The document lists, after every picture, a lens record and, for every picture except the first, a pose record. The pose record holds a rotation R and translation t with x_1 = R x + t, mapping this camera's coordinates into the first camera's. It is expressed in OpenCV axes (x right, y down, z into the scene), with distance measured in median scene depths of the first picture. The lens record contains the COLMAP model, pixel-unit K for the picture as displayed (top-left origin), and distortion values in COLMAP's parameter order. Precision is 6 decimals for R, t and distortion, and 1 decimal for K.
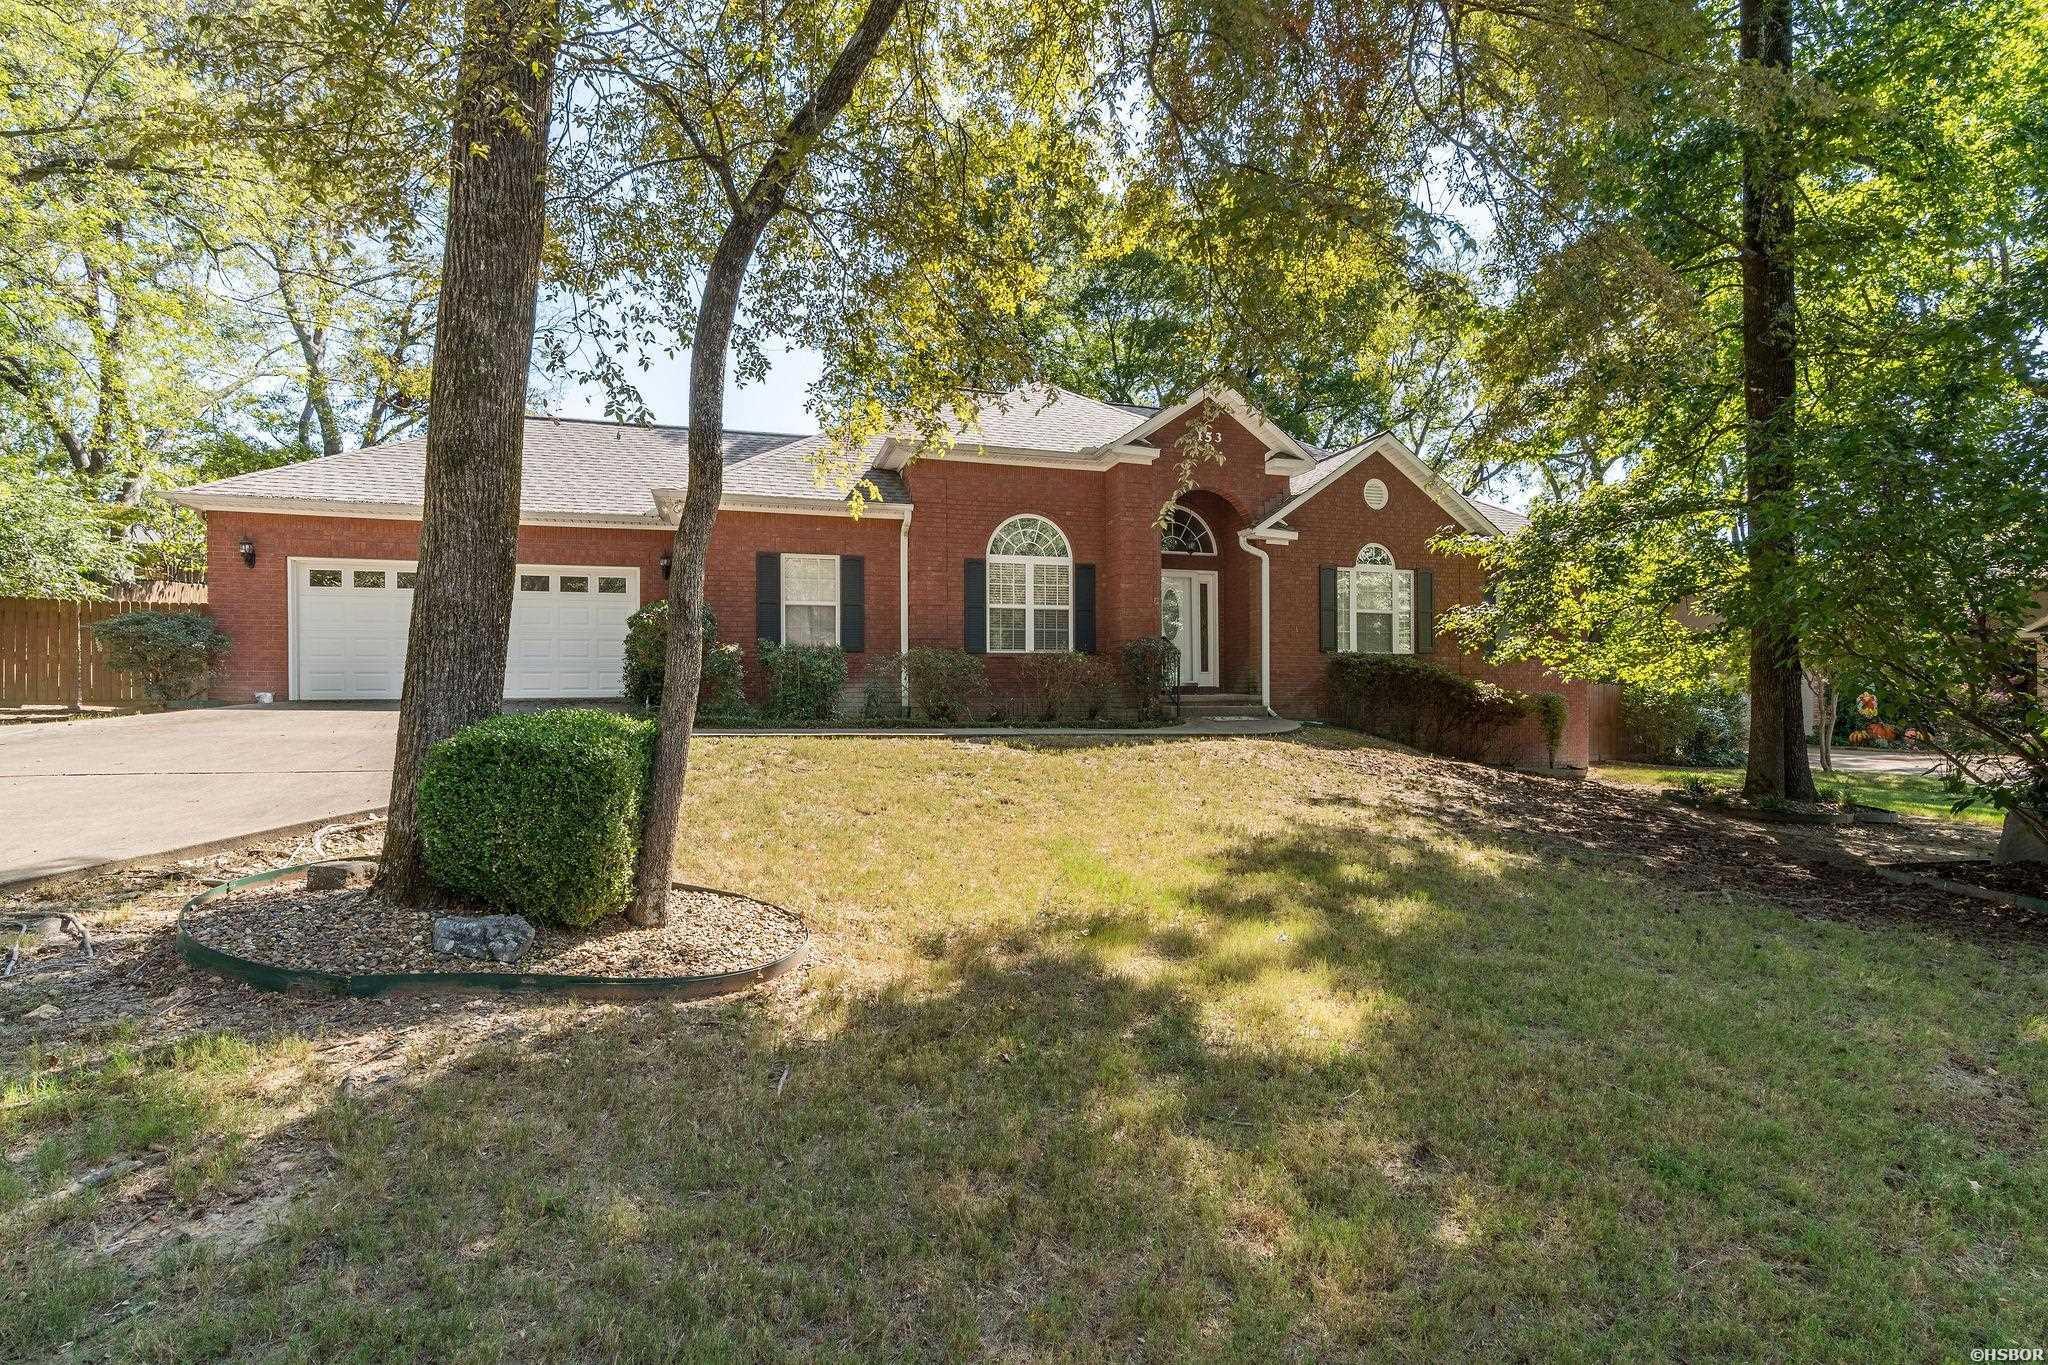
lens RADIAL K [[910.5, 0, 1011.2], [0, 910.5, 686.4], [0, 0, 1]] dist [-0.003548, -0.000325]
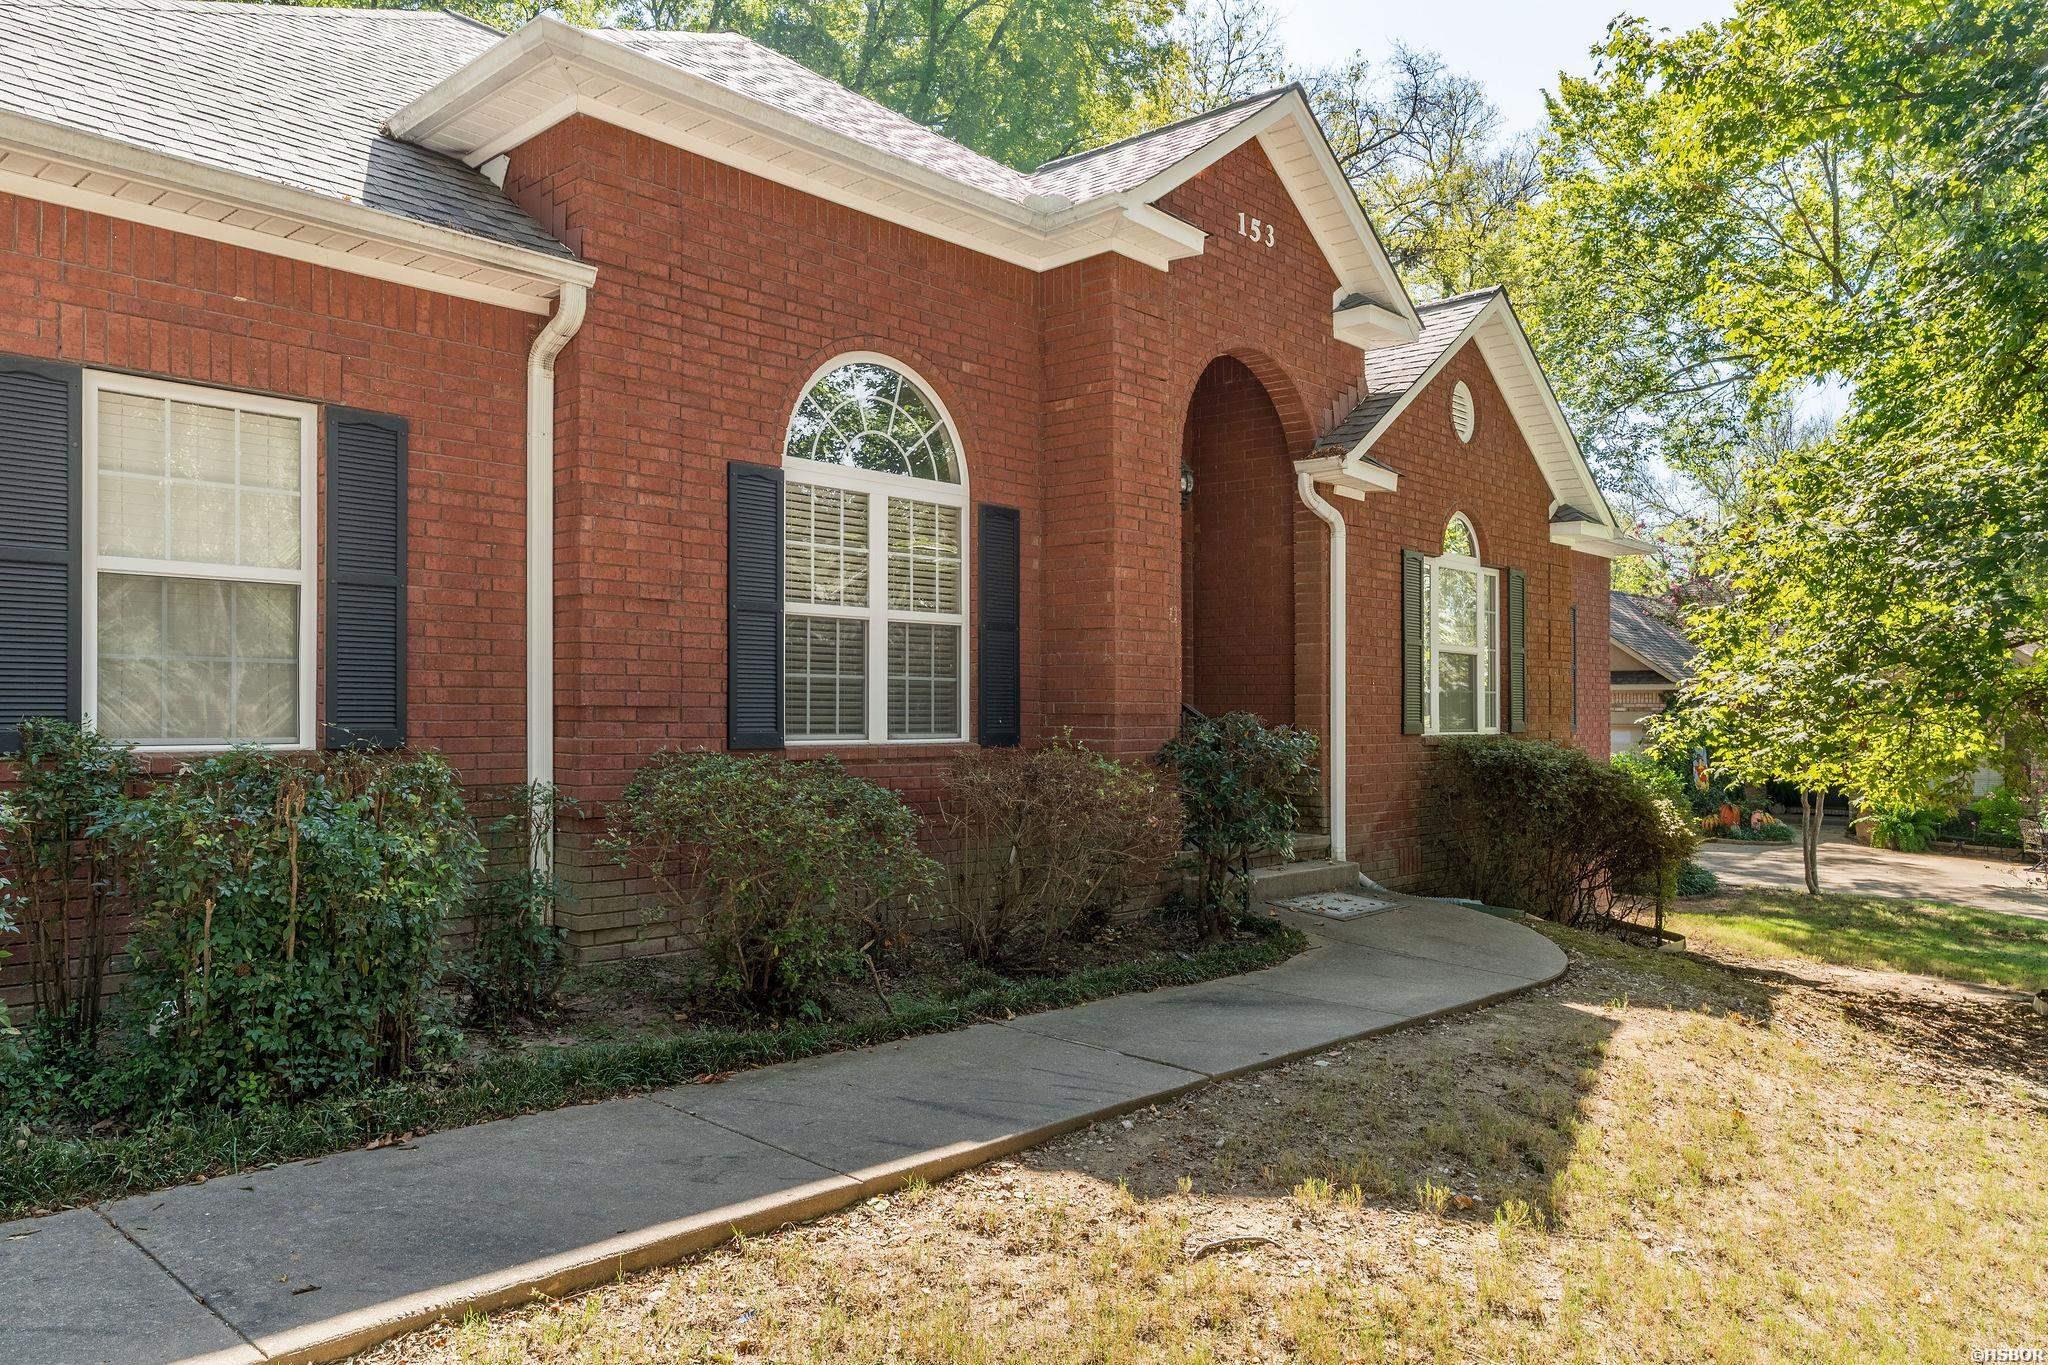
lens RADIAL K [[1430.6, 0, 1024.0], [0, 1430.6, 682.5], [0, 0, 1]] dist [0.003723, 0.001203]
pose [[0.864004, 0.018943, 0.503129, -0.209428], [-0.009803, 0.999735, -0.020807, -0.049896], [-0.503390, 0.013045, 0.863961, 0.489775]]
